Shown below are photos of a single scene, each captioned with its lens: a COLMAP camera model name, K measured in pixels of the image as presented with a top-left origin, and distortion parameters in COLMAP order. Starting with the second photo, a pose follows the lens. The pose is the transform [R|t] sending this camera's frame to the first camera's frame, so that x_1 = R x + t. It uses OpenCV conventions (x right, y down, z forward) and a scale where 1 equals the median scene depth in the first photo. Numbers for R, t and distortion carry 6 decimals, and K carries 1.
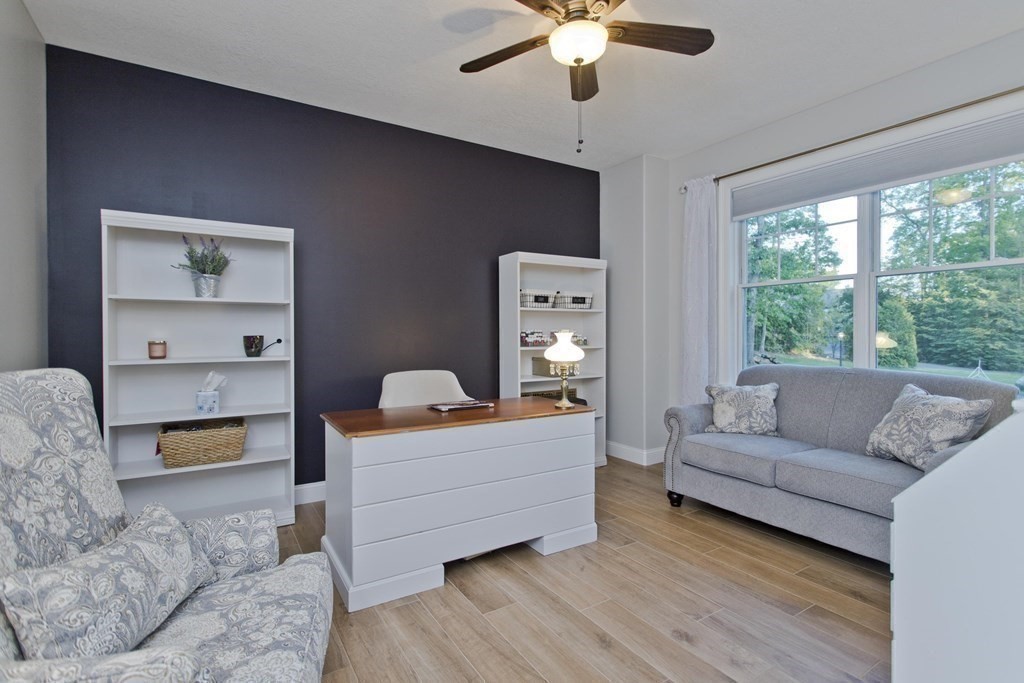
lens RADIAL K [[496.1, 0, 509.5], [0, 496.1, 337.8], [0, 0, 1]] dist [0.003000, 0.002167]
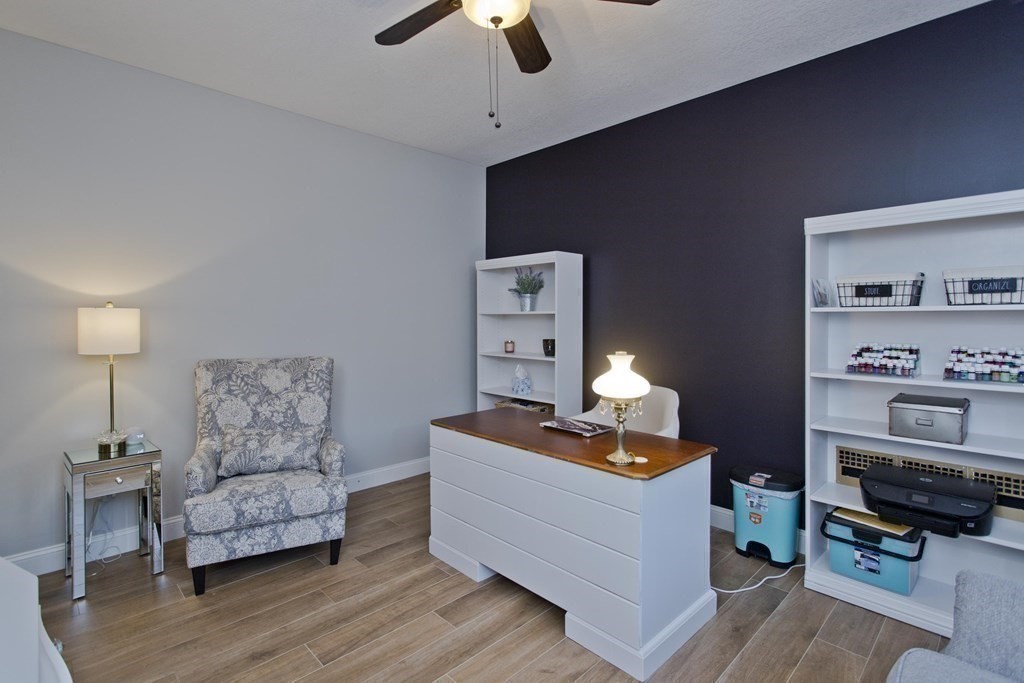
lens RADIAL K [[496.1, 0, 507.9], [0, 496.1, 331.9], [0, 0, 1]] dist [0.003000, 0.002167]
pose [[0.200703, 0.026763, -0.979286, 0.761445], [-0.011131, 0.999625, 0.025037, -0.058734], [0.979589, 0.005875, 0.200926, 0.700839]]
